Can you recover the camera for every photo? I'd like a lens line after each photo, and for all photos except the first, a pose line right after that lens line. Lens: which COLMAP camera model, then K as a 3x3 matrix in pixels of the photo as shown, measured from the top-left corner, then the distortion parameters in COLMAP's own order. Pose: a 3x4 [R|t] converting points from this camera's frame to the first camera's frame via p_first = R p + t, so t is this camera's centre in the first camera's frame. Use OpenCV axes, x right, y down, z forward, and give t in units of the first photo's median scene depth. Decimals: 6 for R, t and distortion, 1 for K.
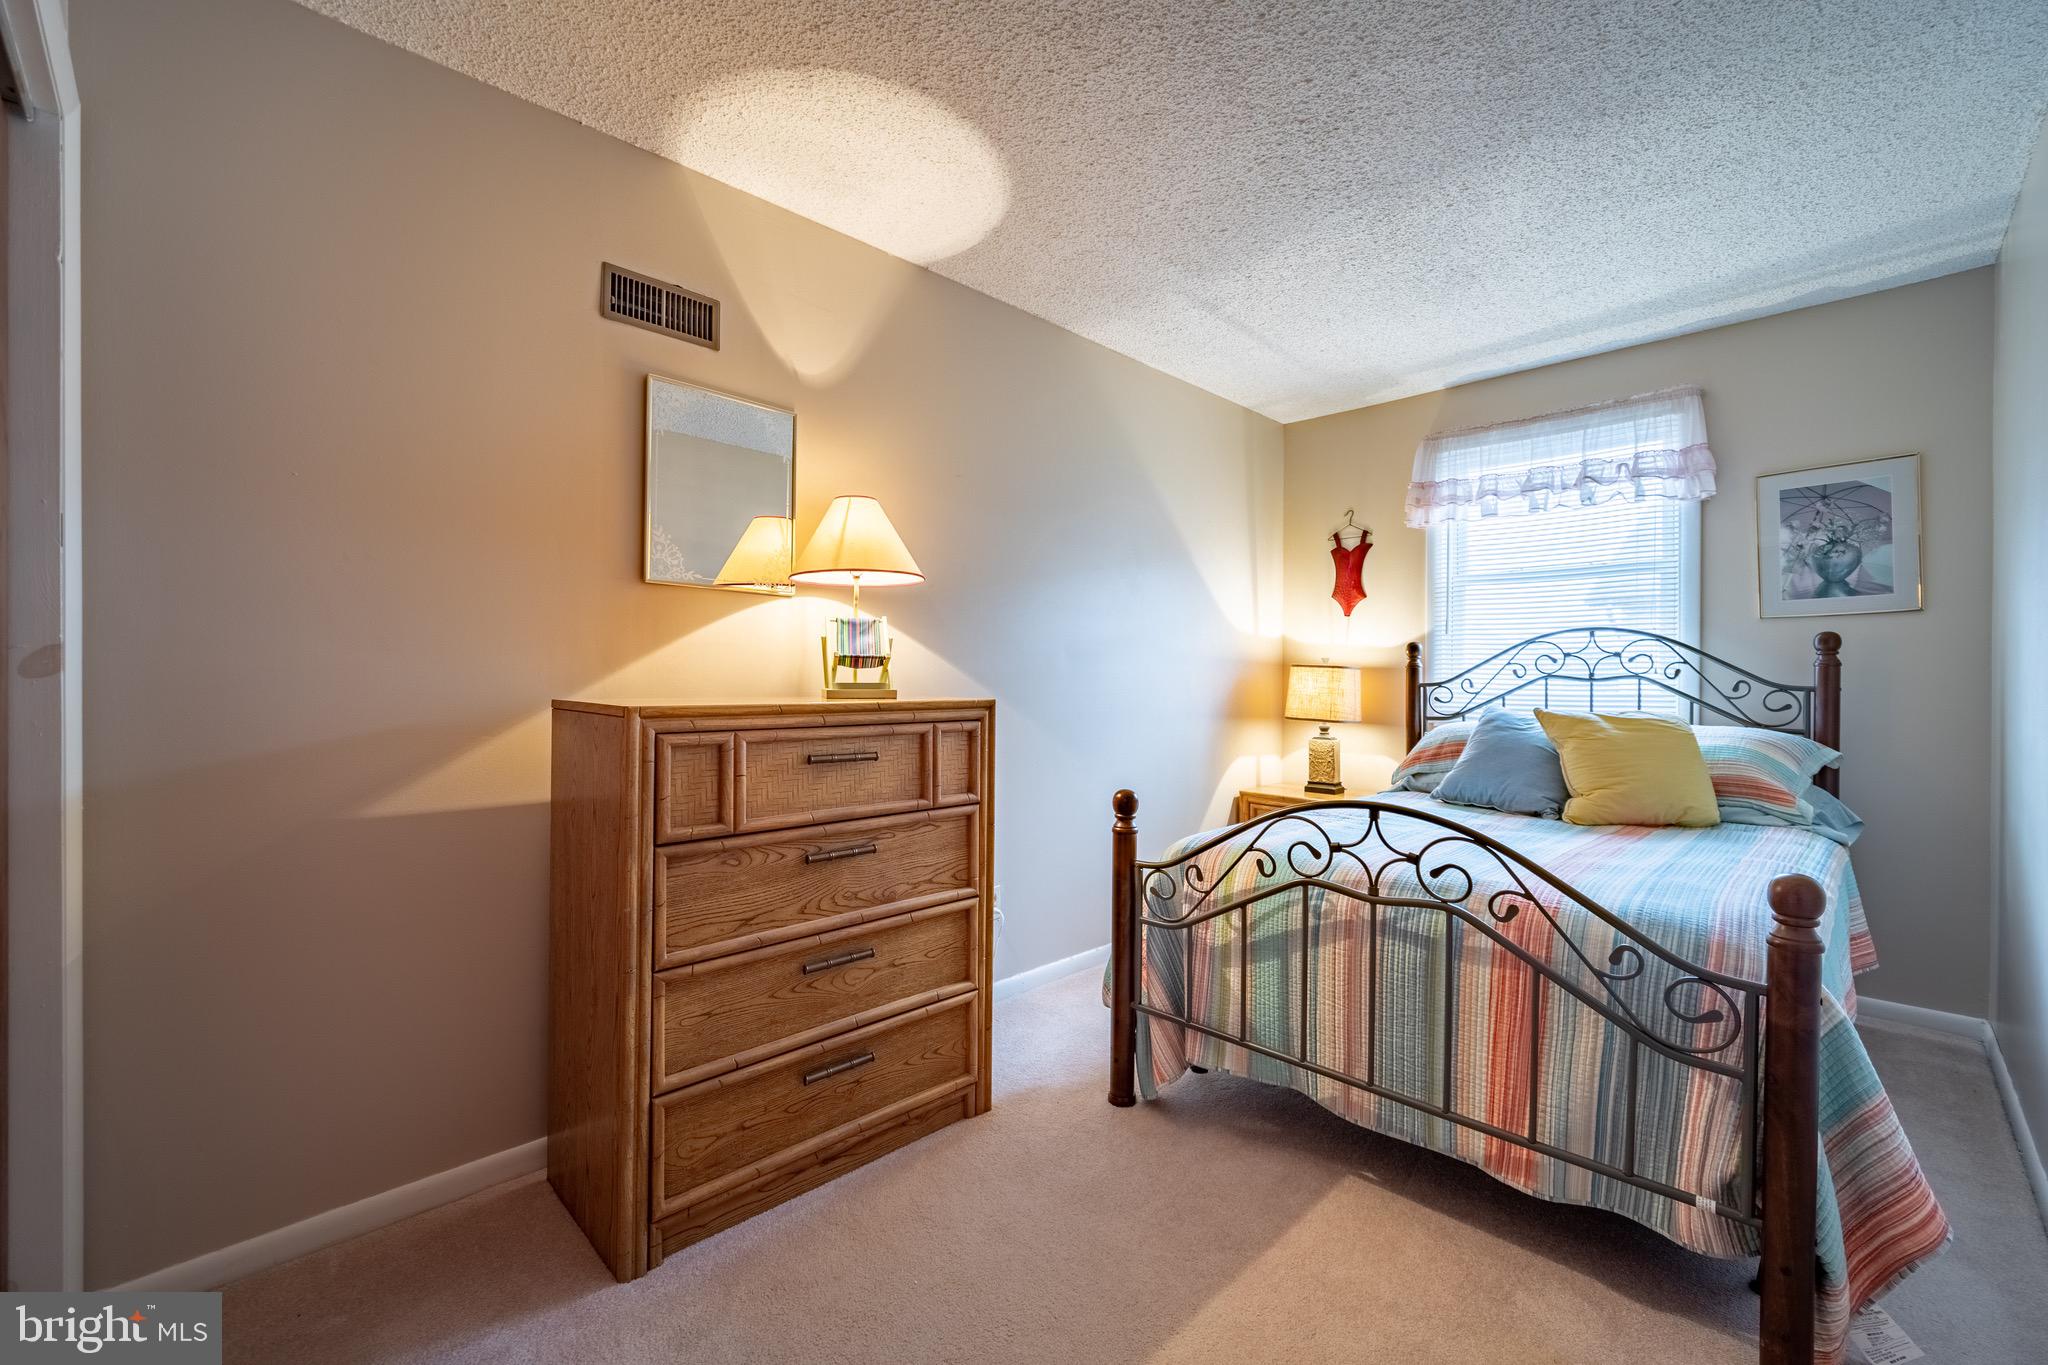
lens RADIAL K [[847.5, 0, 1017.7], [0, 847.5, 682.7], [0, 0, 1]] dist [0.002745, 0.000212]
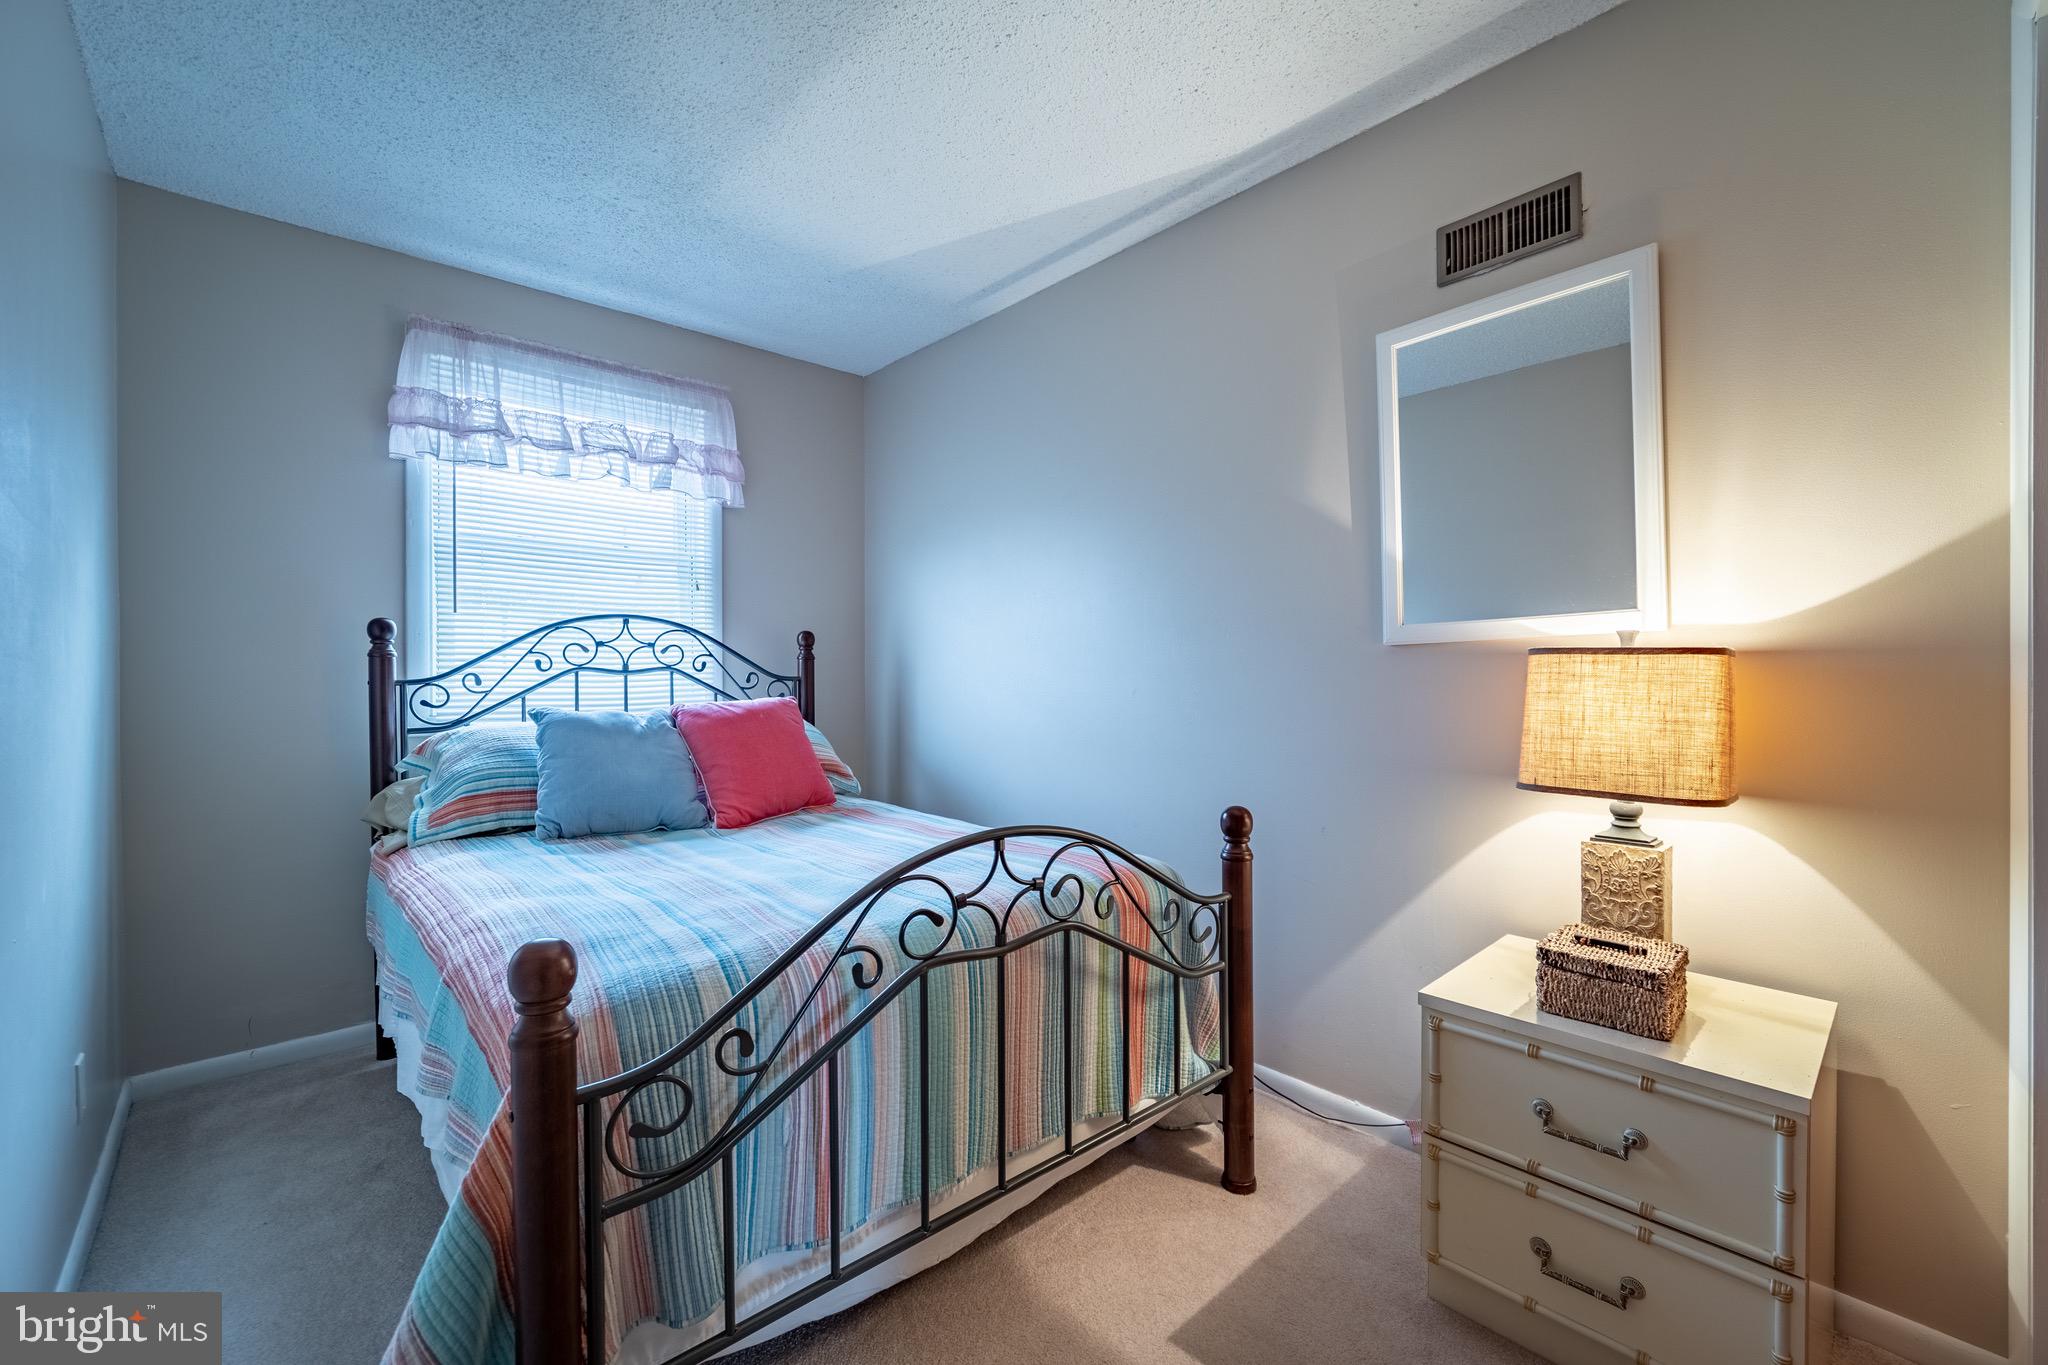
lens RADIAL K [[847.5, 0, 1028.8], [0, 847.5, 674.2], [0, 0, 1]] dist [0.002745, 0.000212]
pose [[0.034286, -0.008557, 0.999375, -0.216105], [0.013163, 0.999880, 0.008110, -0.003684], [-0.999325, 0.012876, 0.034394, 0.565183]]
